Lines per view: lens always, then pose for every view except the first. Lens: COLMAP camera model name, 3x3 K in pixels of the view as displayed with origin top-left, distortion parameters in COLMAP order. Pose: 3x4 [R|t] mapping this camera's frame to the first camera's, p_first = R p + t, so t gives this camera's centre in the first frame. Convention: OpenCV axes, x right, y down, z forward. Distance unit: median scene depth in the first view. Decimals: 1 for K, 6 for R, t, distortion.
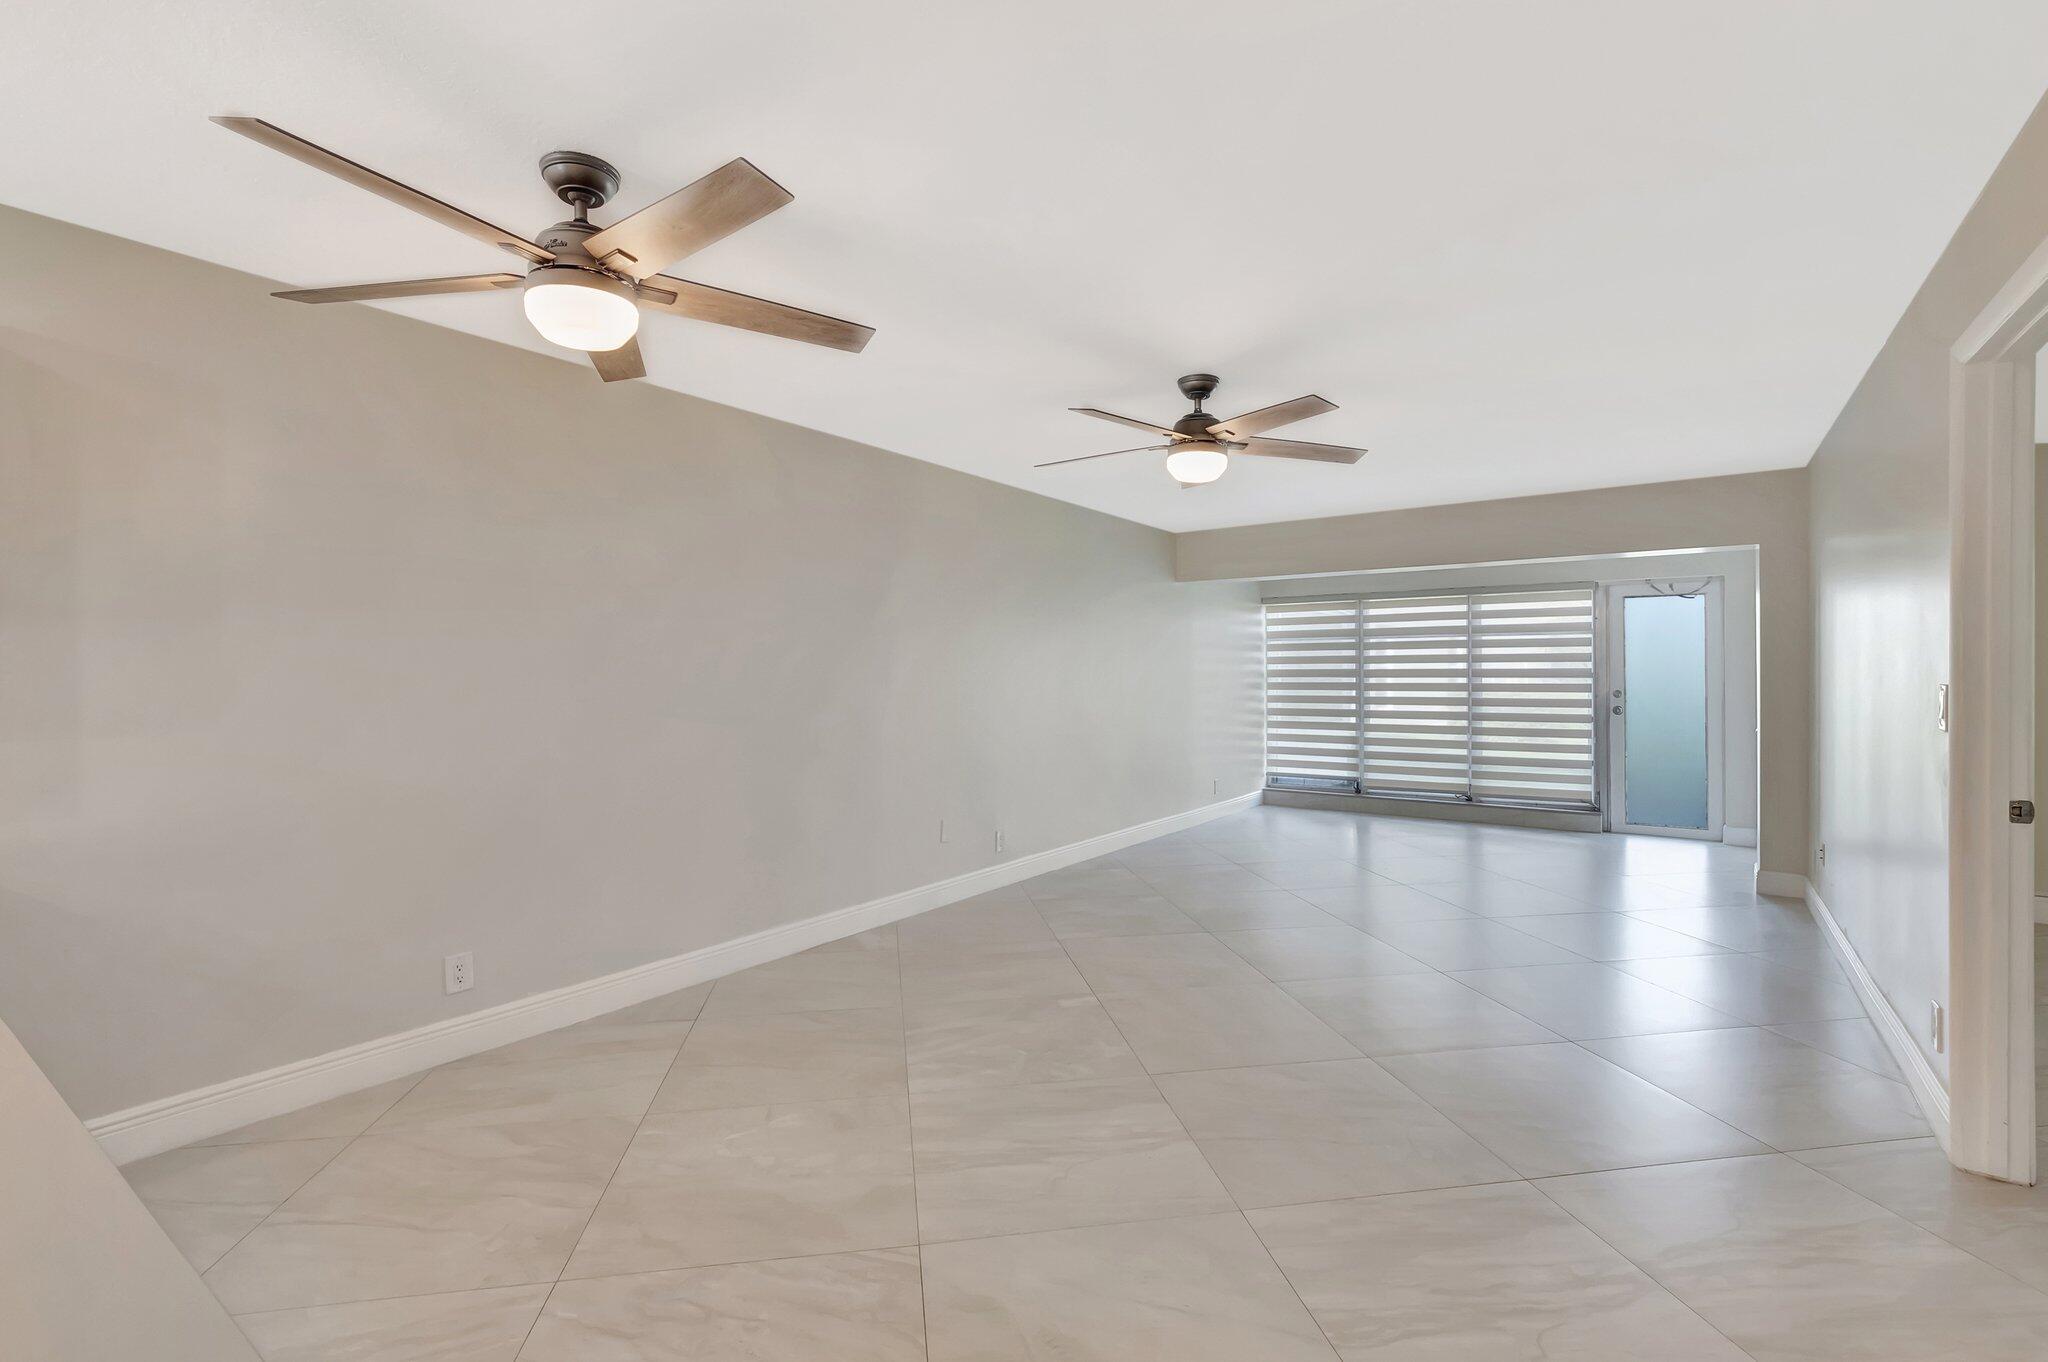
lens RADIAL K [[924.2, 0, 1029.6], [0, 924.2, 682.2], [0, 0, 1]] dist [-0.002803, -0.001103]
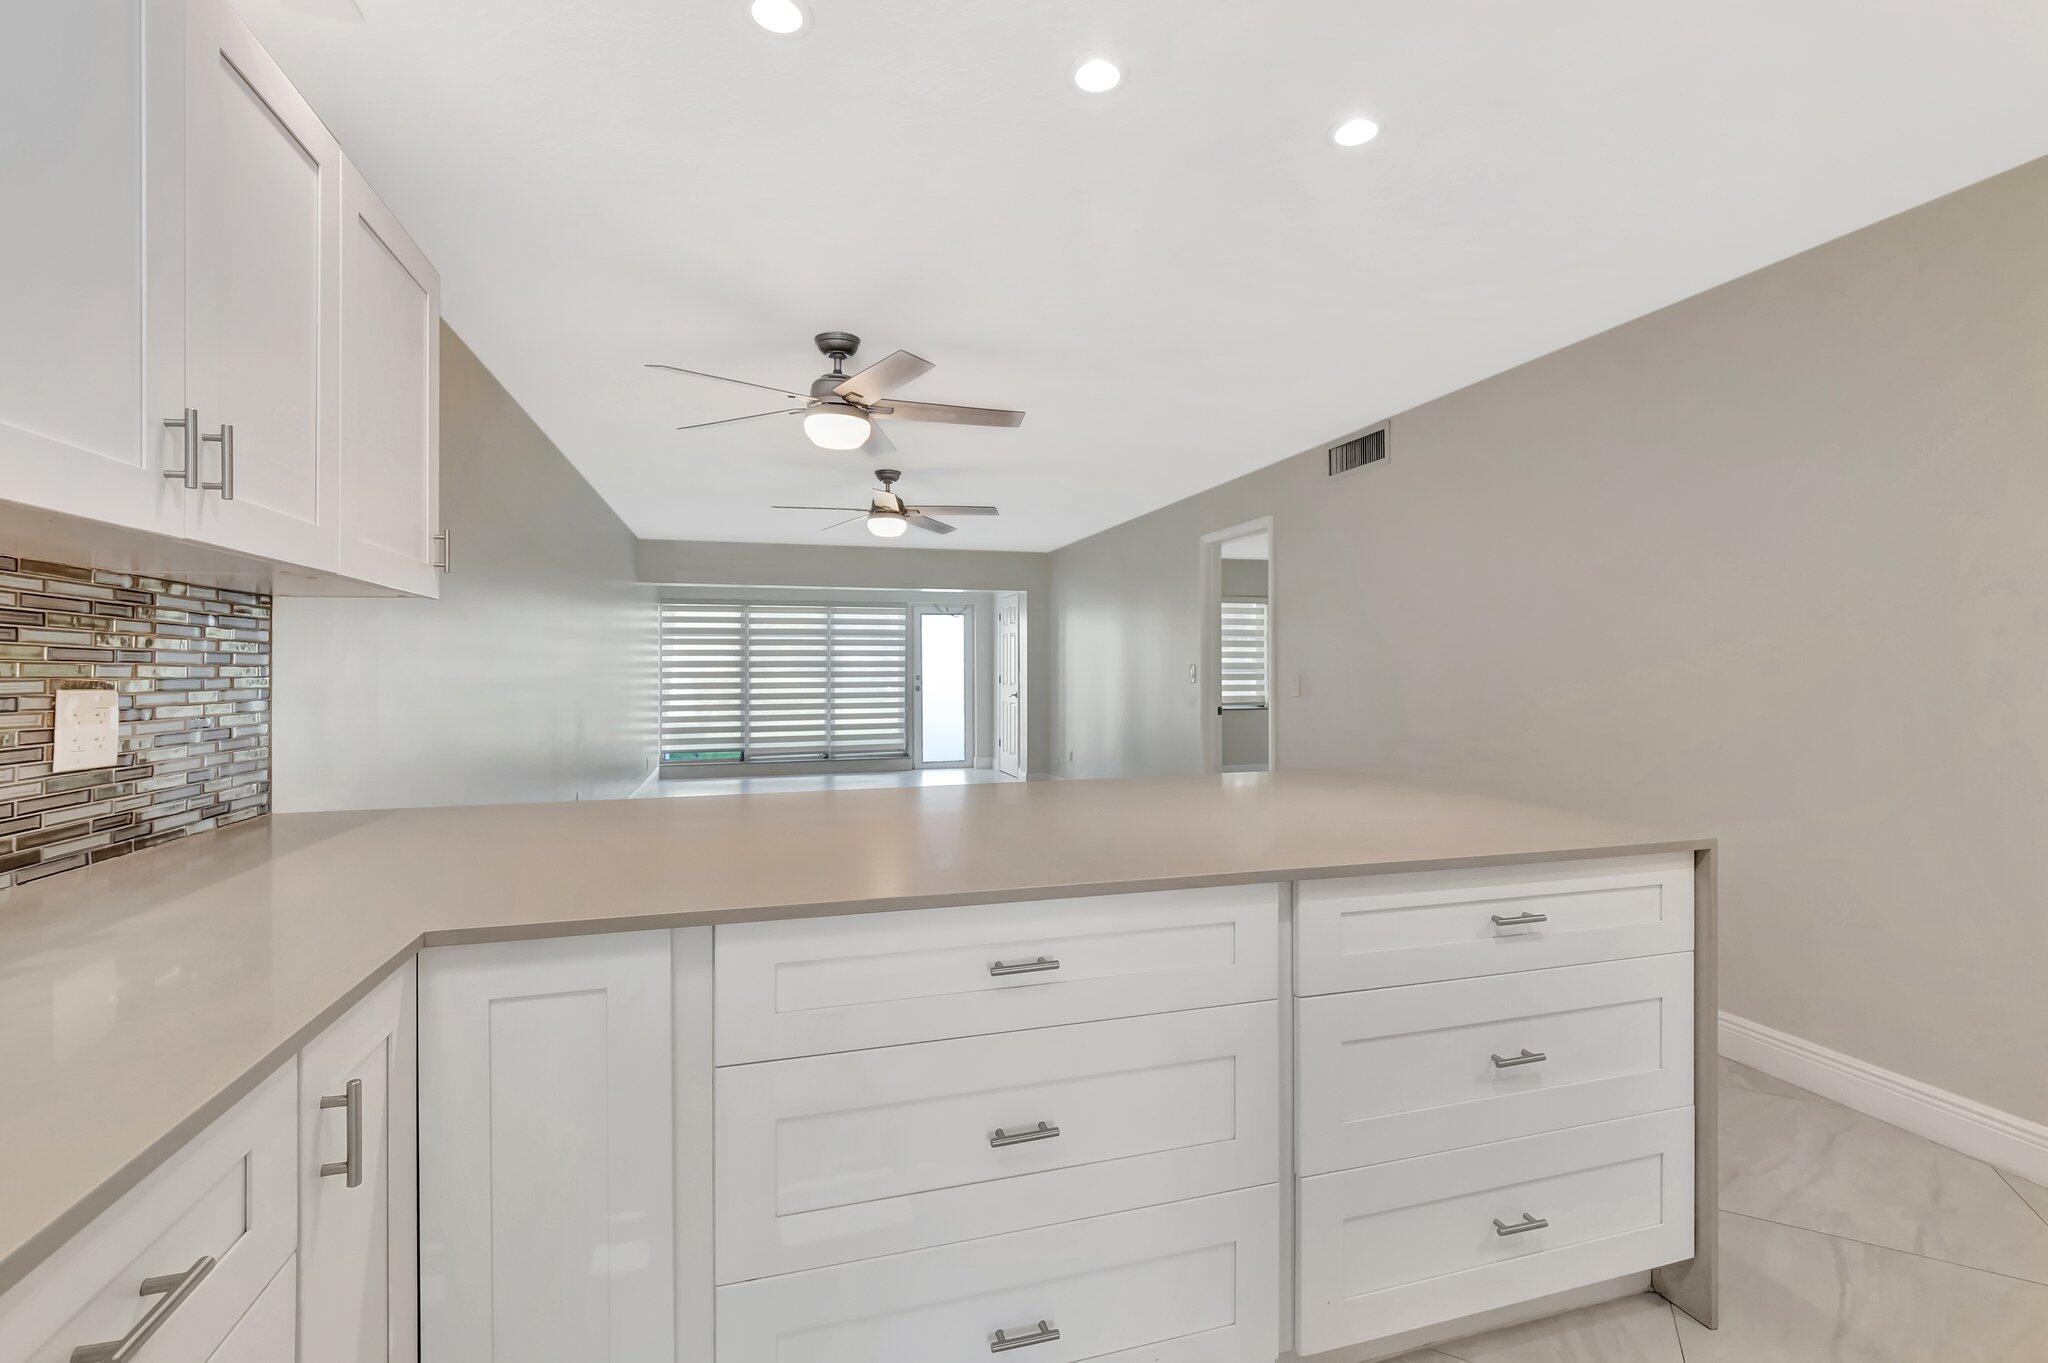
lens RADIAL K [[907.1, 0, 1027.9], [0, 907.1, 663.3], [0, 0, 1]] dist [-0.000413, -0.000289]
pose [[0.615772, 0.004558, 0.787911, -0.401045], [0.008502, 0.999887, -0.012429, 0.008617], [-0.787878, 0.014352, 0.615664, -0.058564]]
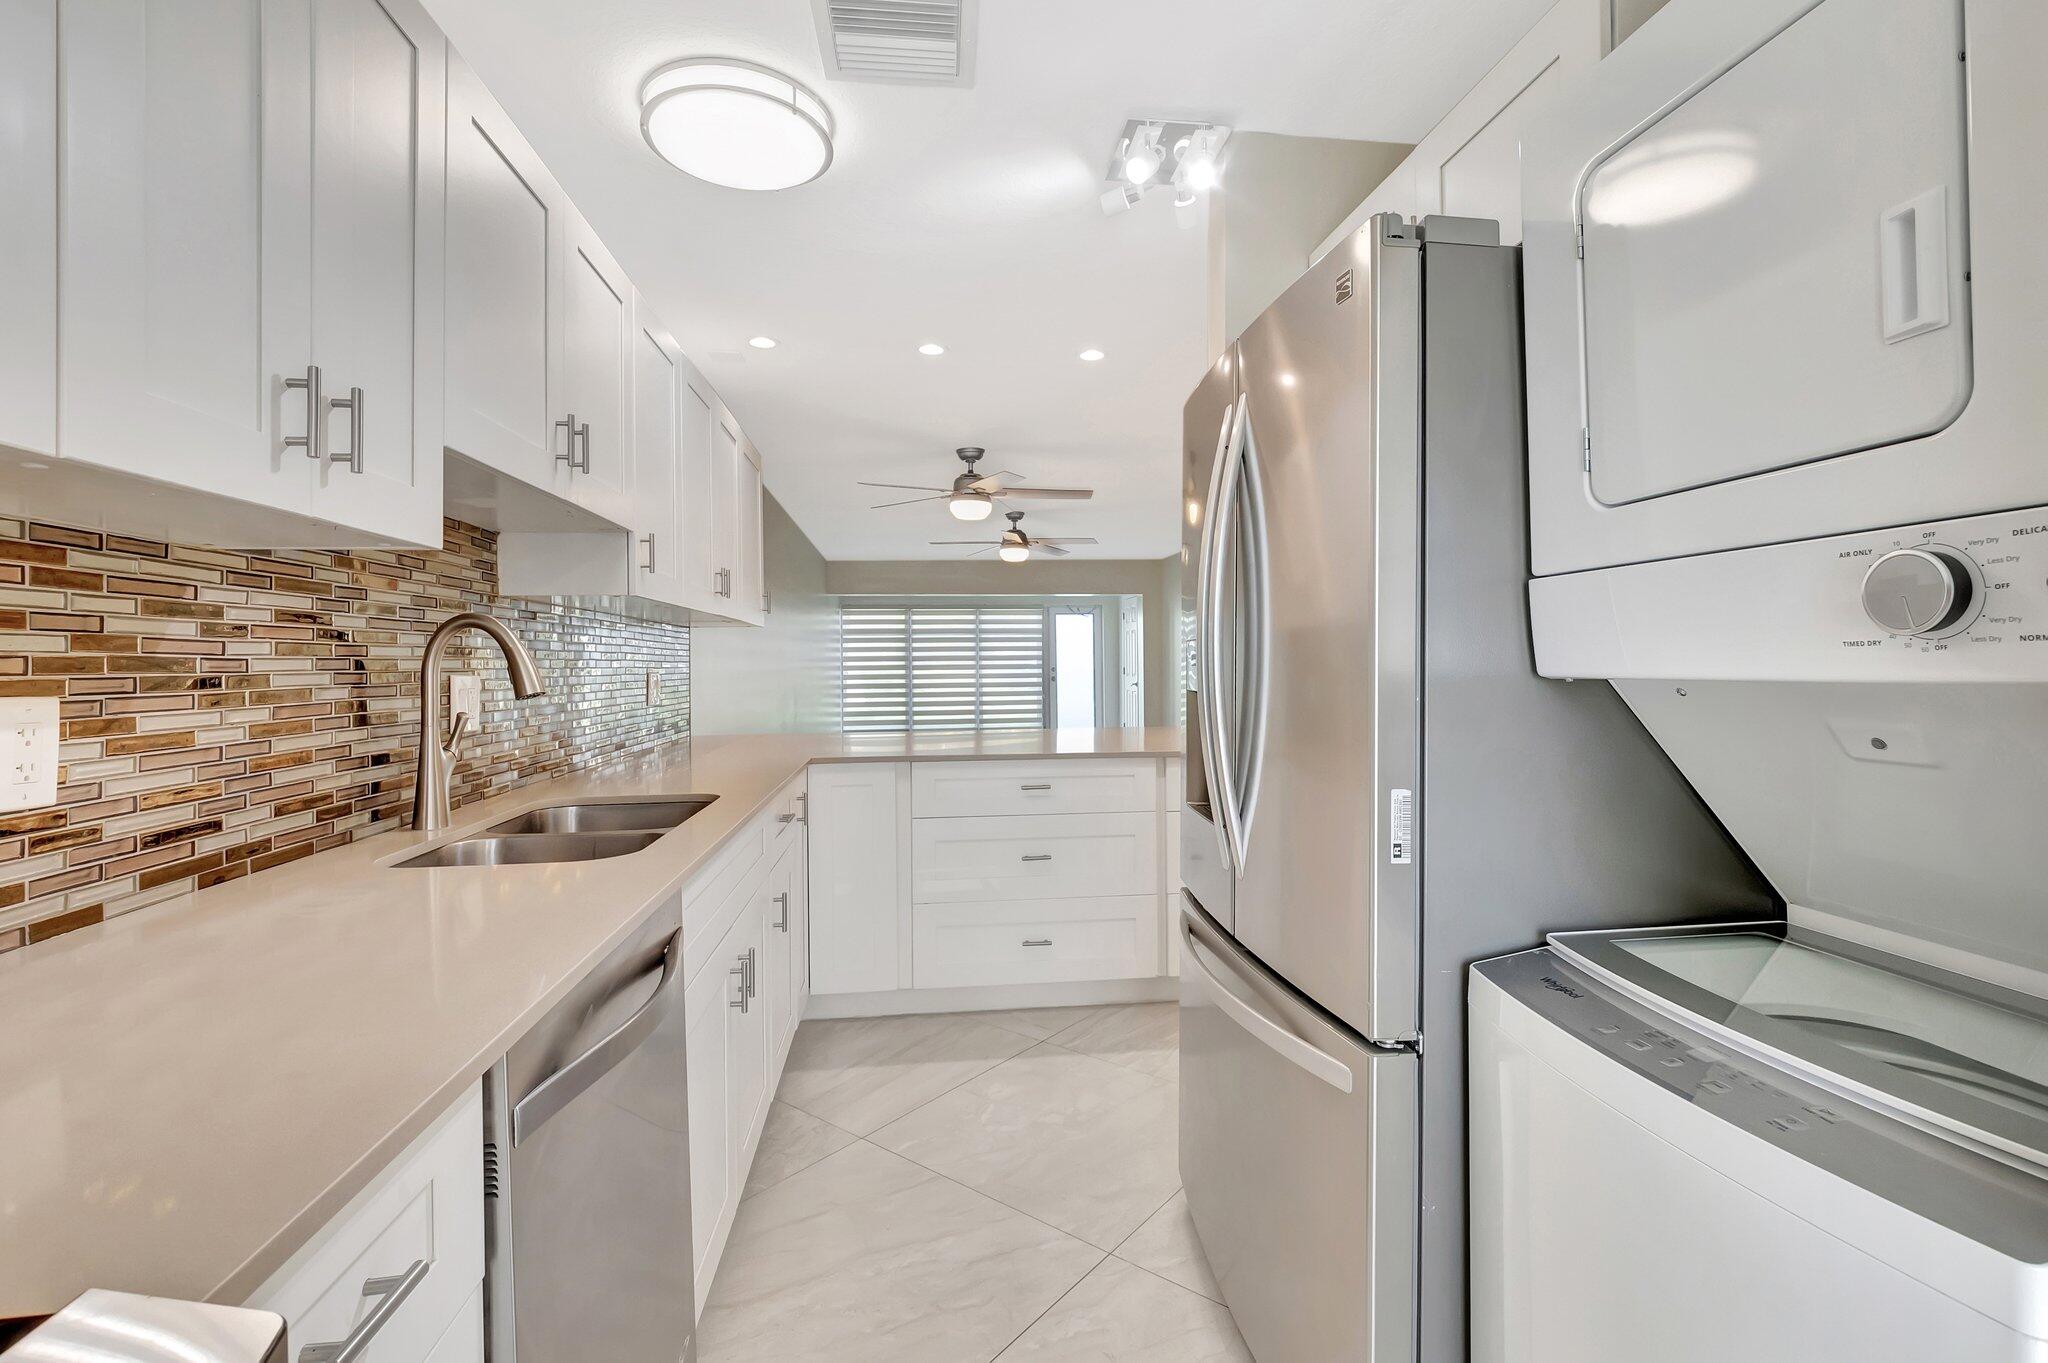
lens RADIAL K [[924.2, 0, 1029.6], [0, 924.2, 682.7], [0, 0, 1]] dist [-0.002803, -0.001103]
pose [[0.738618, -0.019044, 0.673855, -0.540365], [0.012296, 0.999815, 0.014778, 0.010551], [-0.674012, -0.002629, 0.738715, -0.247174]]
